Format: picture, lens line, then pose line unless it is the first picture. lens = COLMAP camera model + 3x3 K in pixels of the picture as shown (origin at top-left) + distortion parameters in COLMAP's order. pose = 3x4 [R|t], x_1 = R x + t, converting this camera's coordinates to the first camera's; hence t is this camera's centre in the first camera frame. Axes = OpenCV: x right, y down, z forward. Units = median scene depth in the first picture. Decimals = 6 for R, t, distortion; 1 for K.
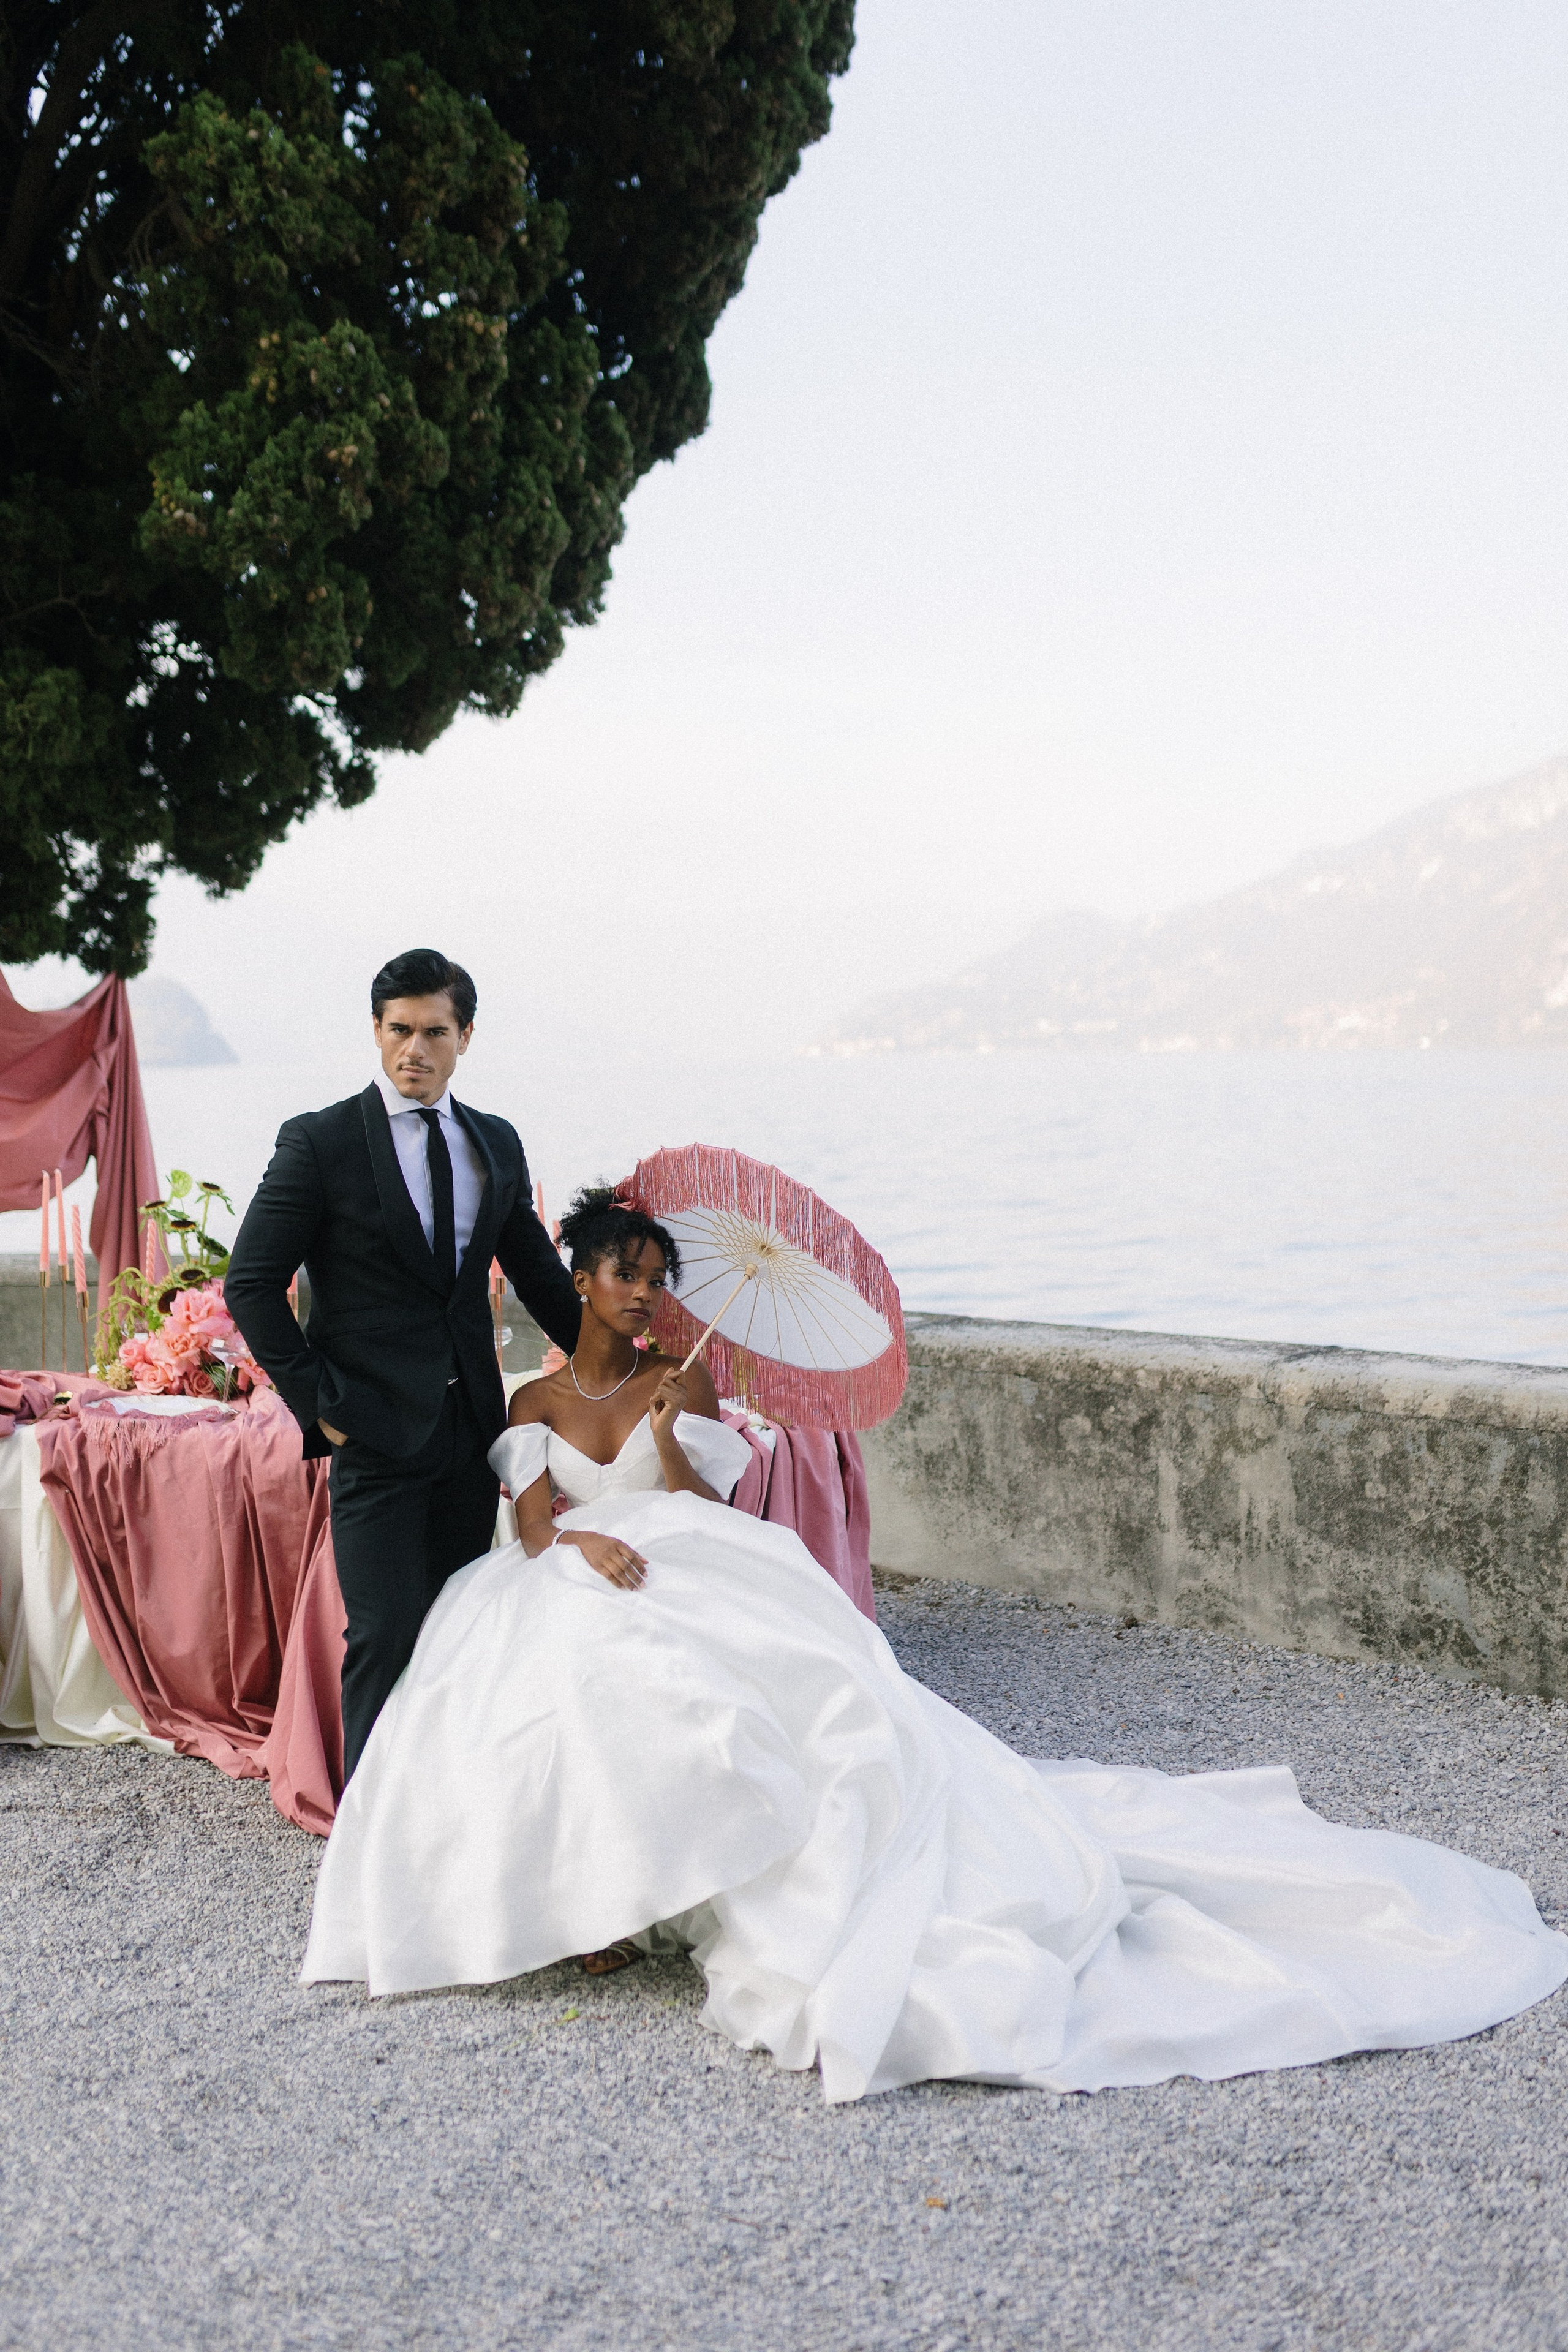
lens RADIAL K [[2229.5, 0, 790.5], [0, 2229.5, 1172.3], [0, 0, 1]] dist [0.001203, 0.000000]
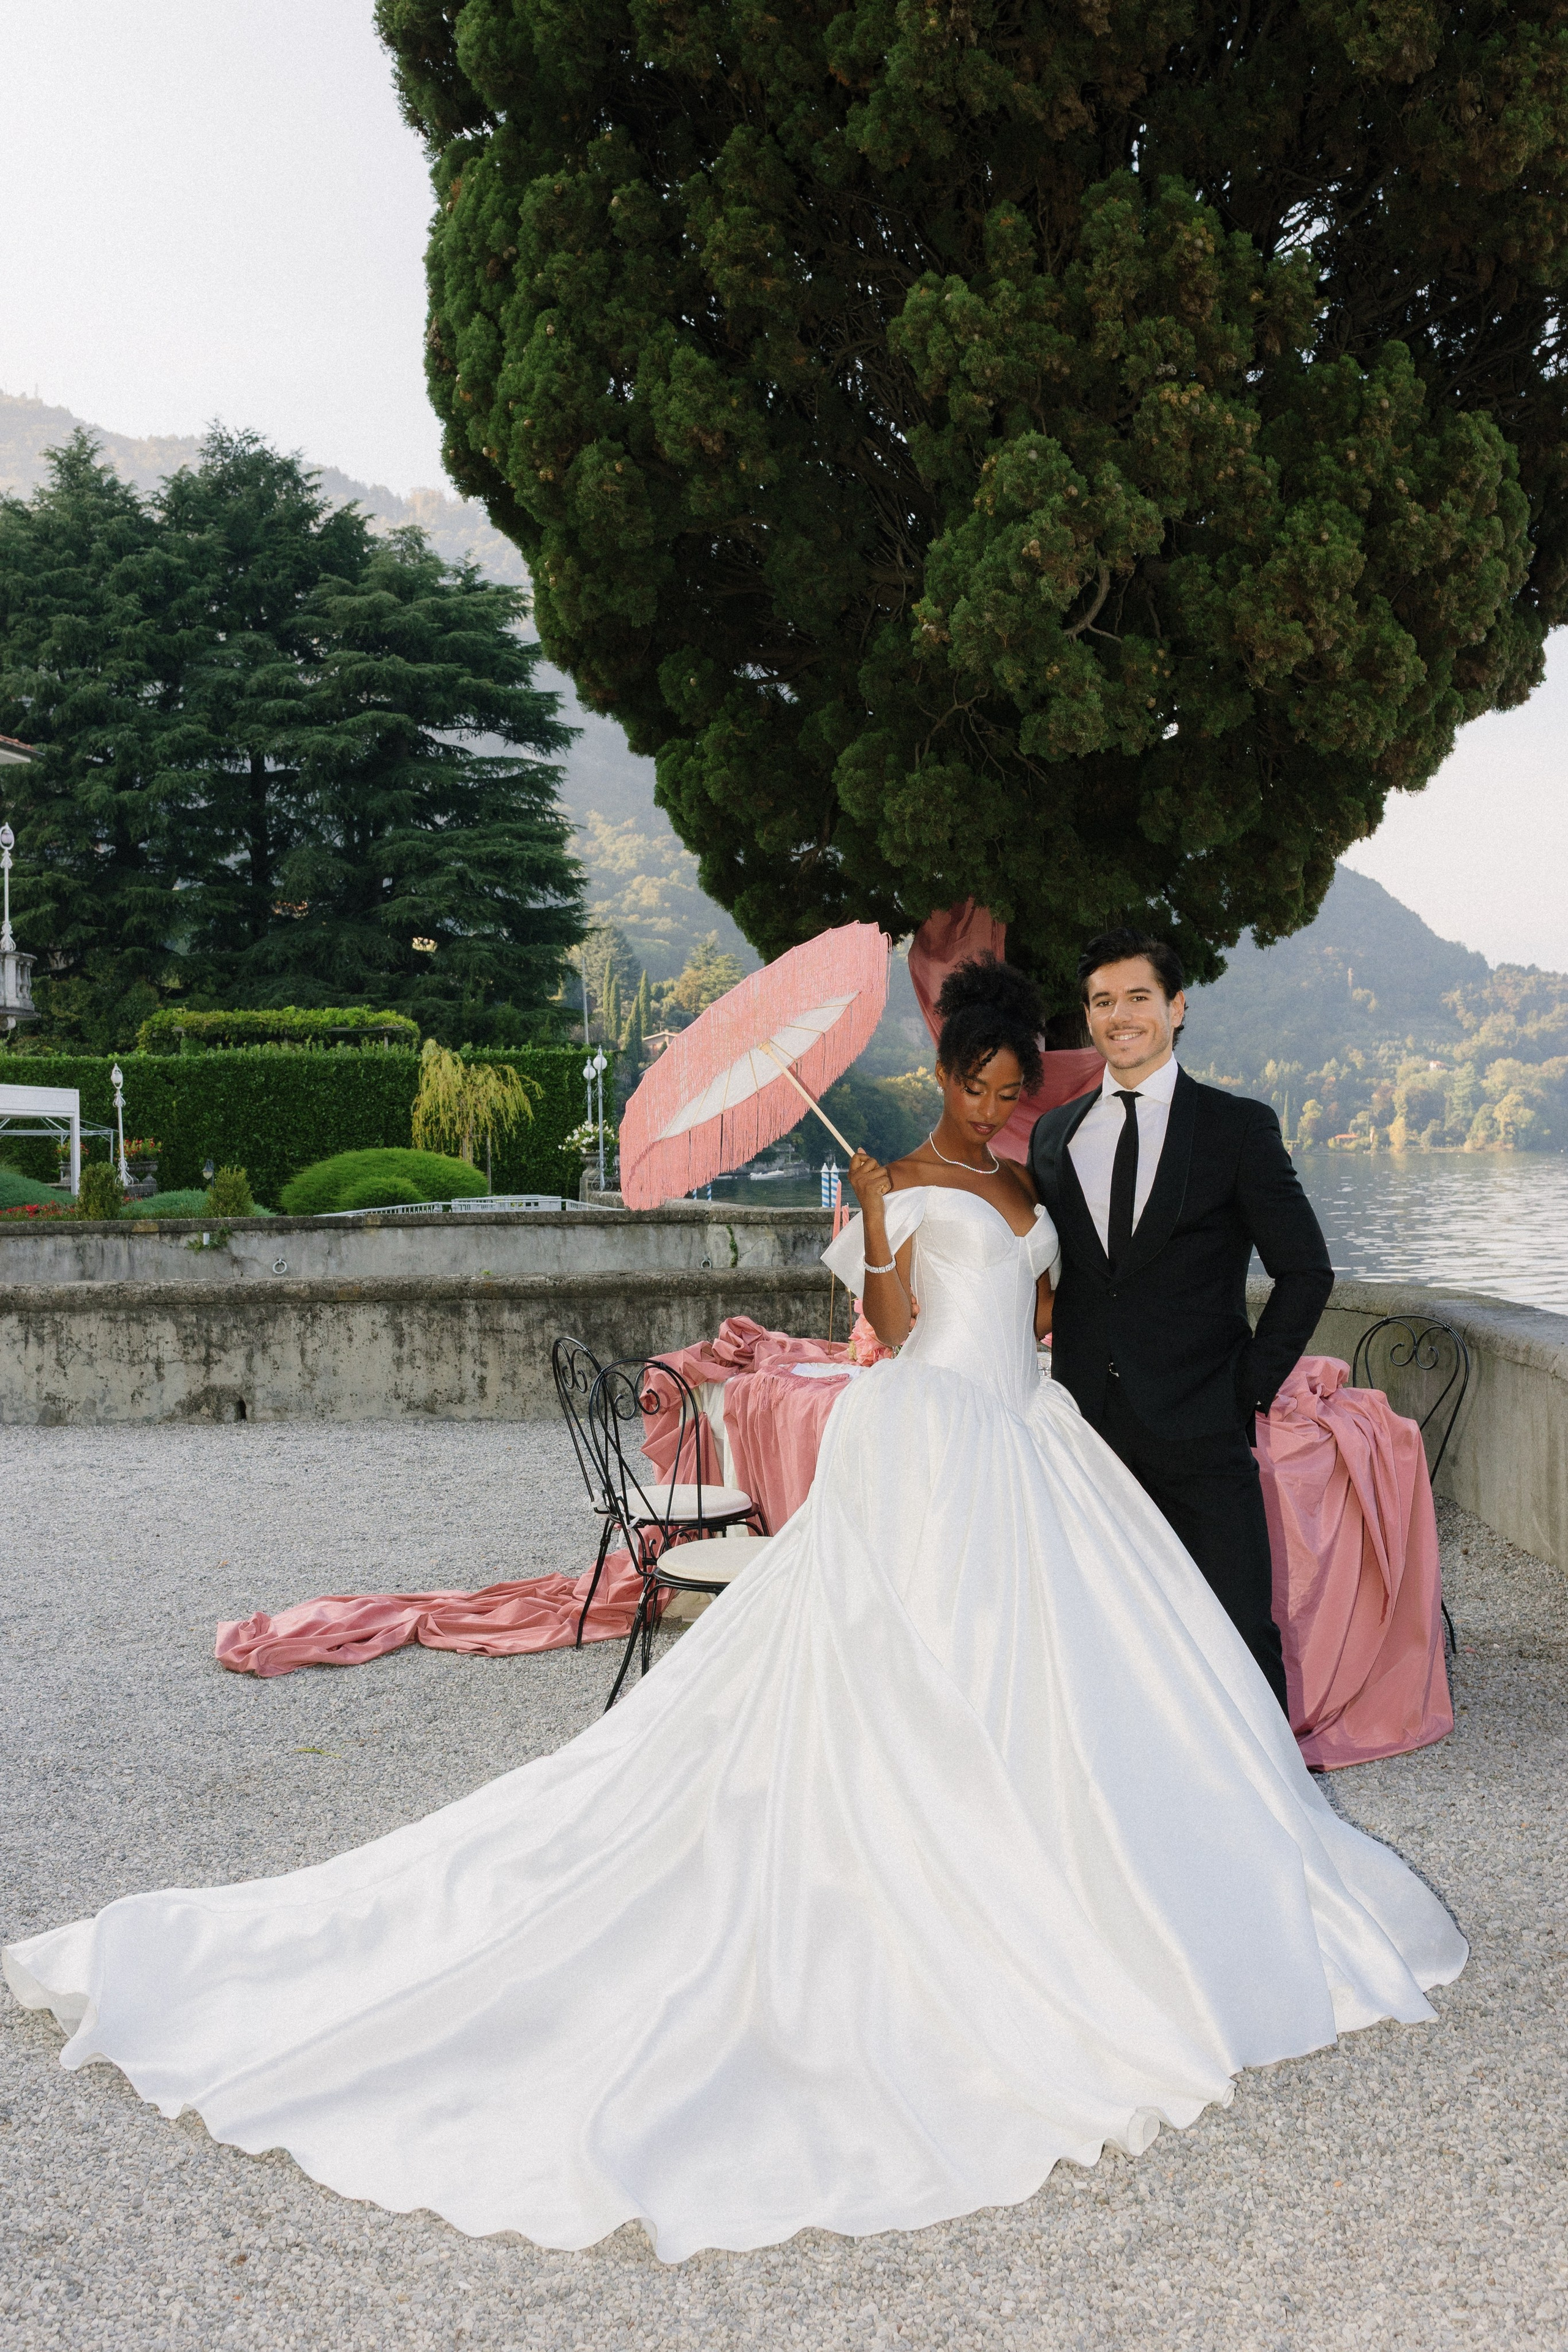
lens RADIAL K [[2229.5, 0, 799.9], [0, 2229.5, 1172.3], [0, 0, 1]] dist [0.001203, 0.000000]
pose [[0.635713, 0.008939, -0.771874, 0.564369], [-0.033626, 0.999304, -0.016122, 0.015426], [0.771193, 0.036204, 0.635572, 0.190940]]
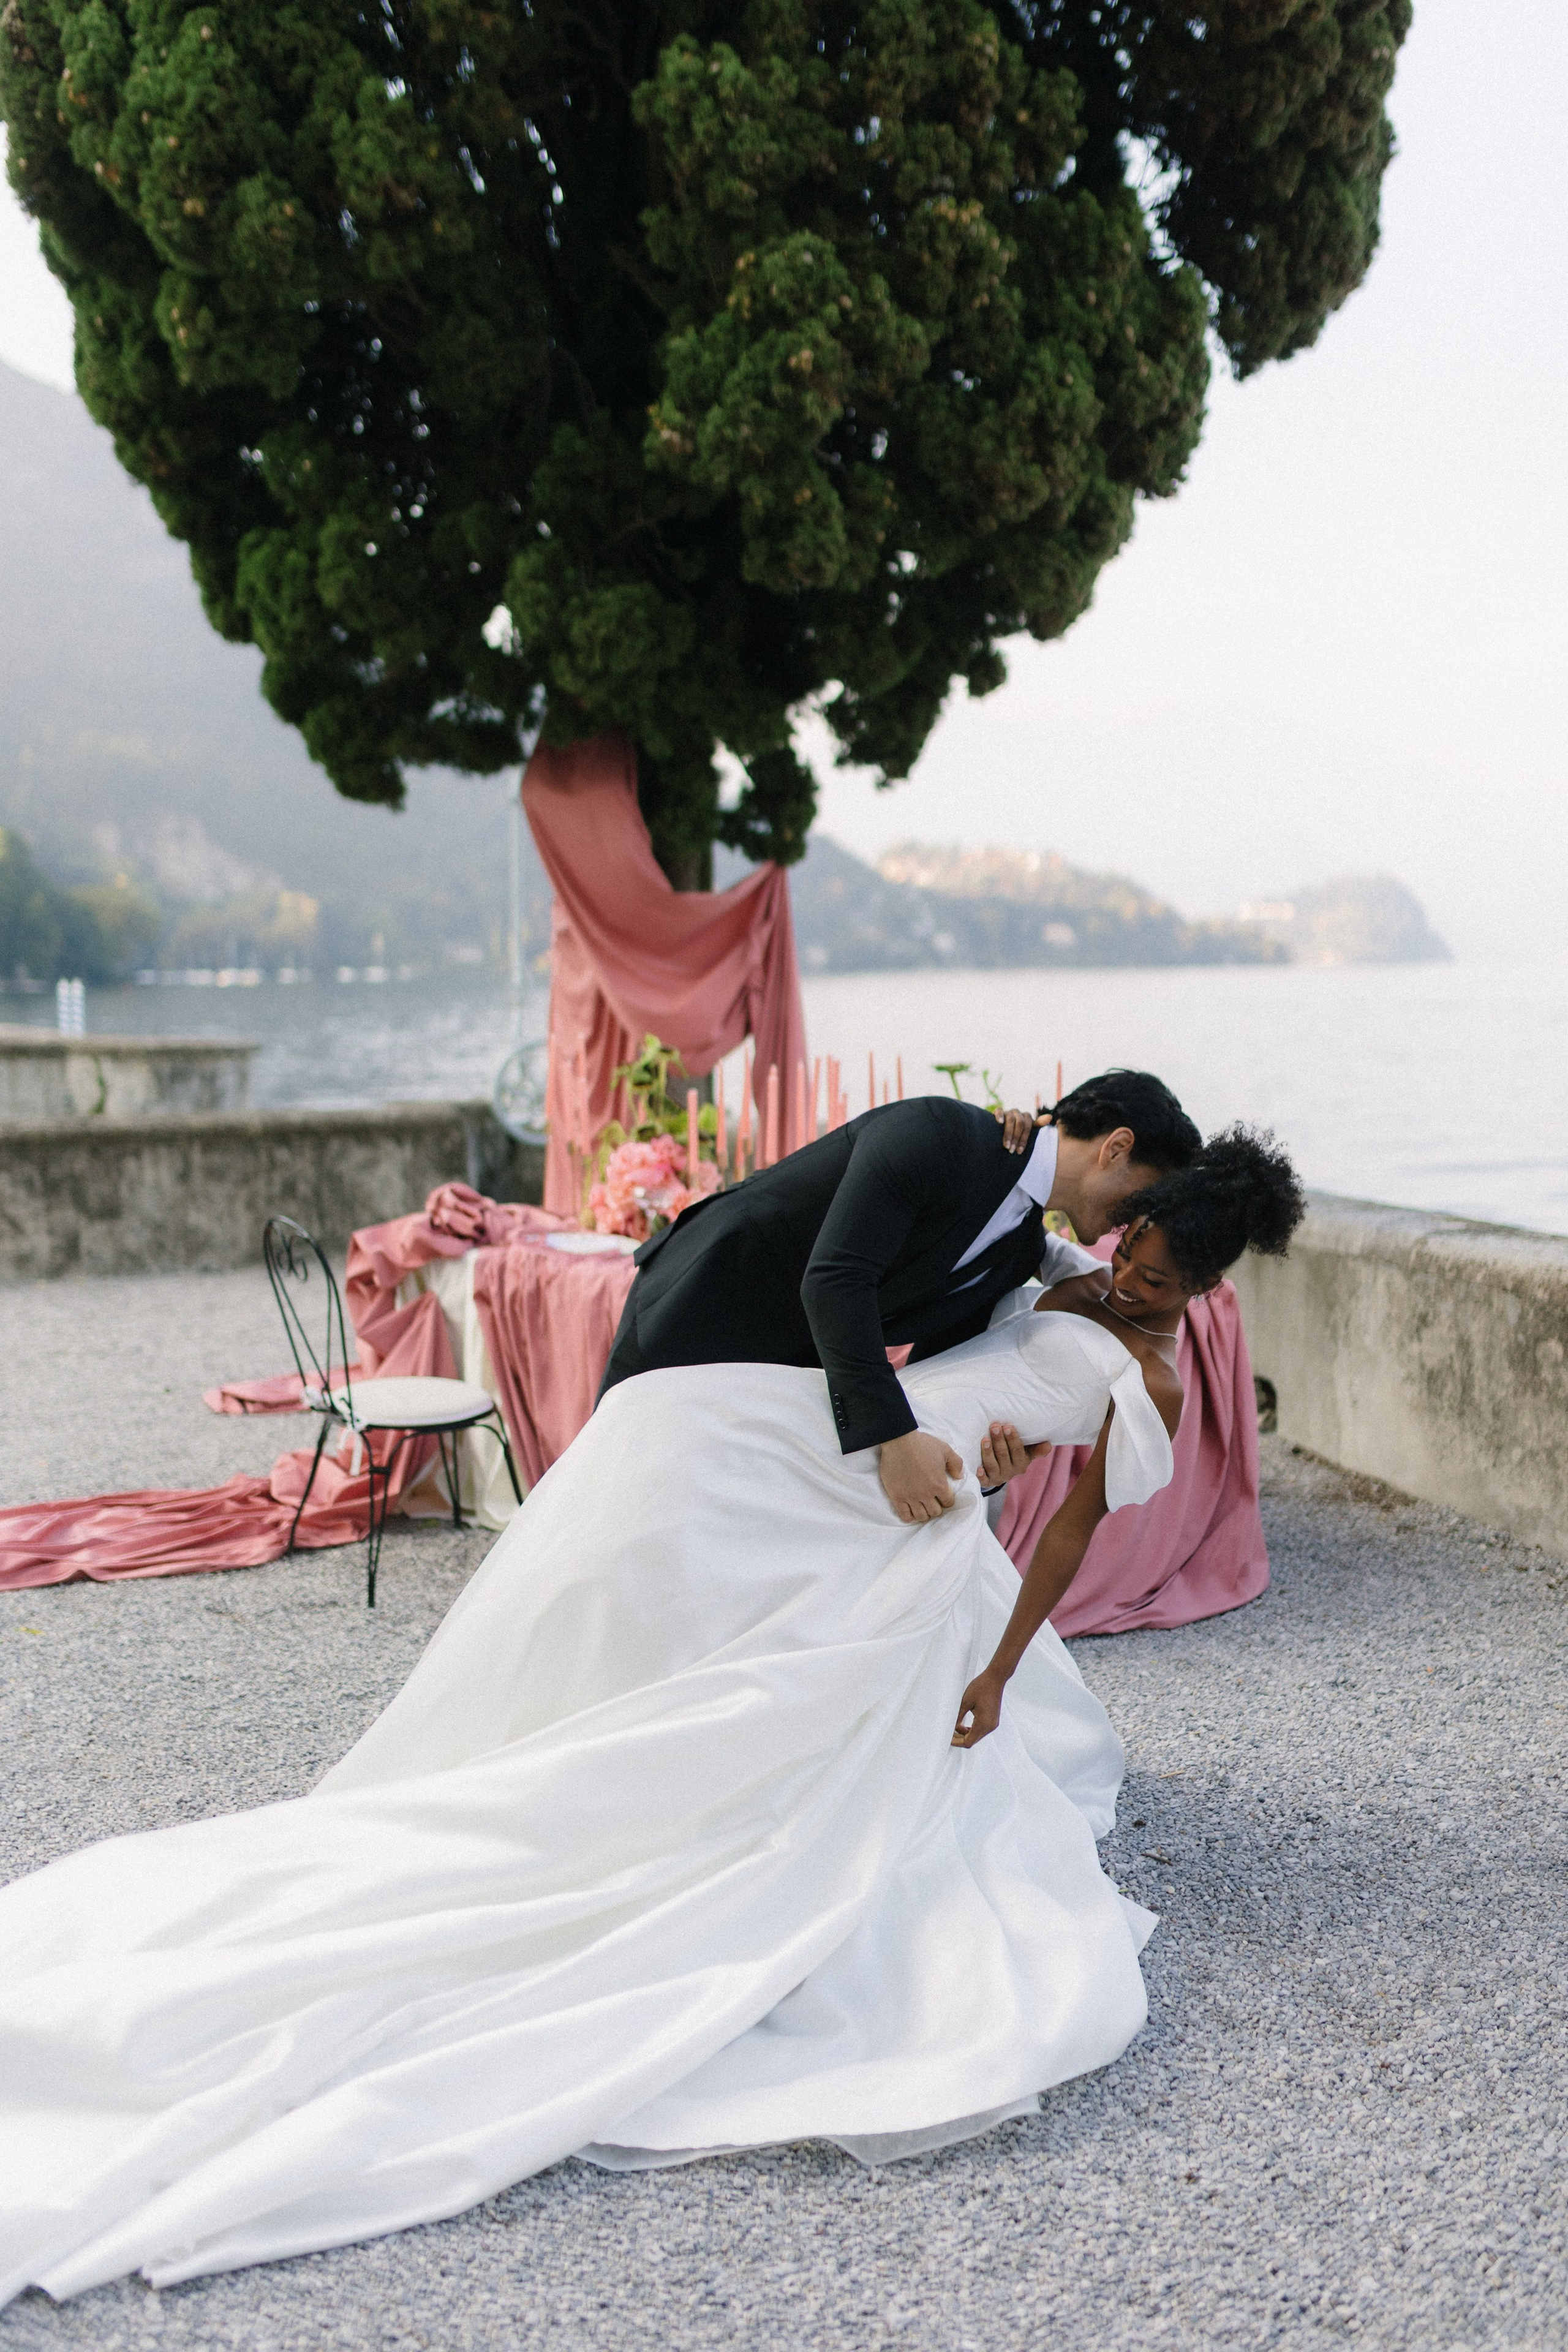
lens RADIAL K [[2229.5, 0, 798.9], [0, 2229.5, 1171.0], [0, 0, 1]] dist [0.001203, 0.000000]
pose [[0.862925, 0.058223, -0.501967, 0.329092], [-0.035495, 0.997870, 0.054724, 0.002559], [0.504084, -0.029405, 0.863154, 0.073754]]
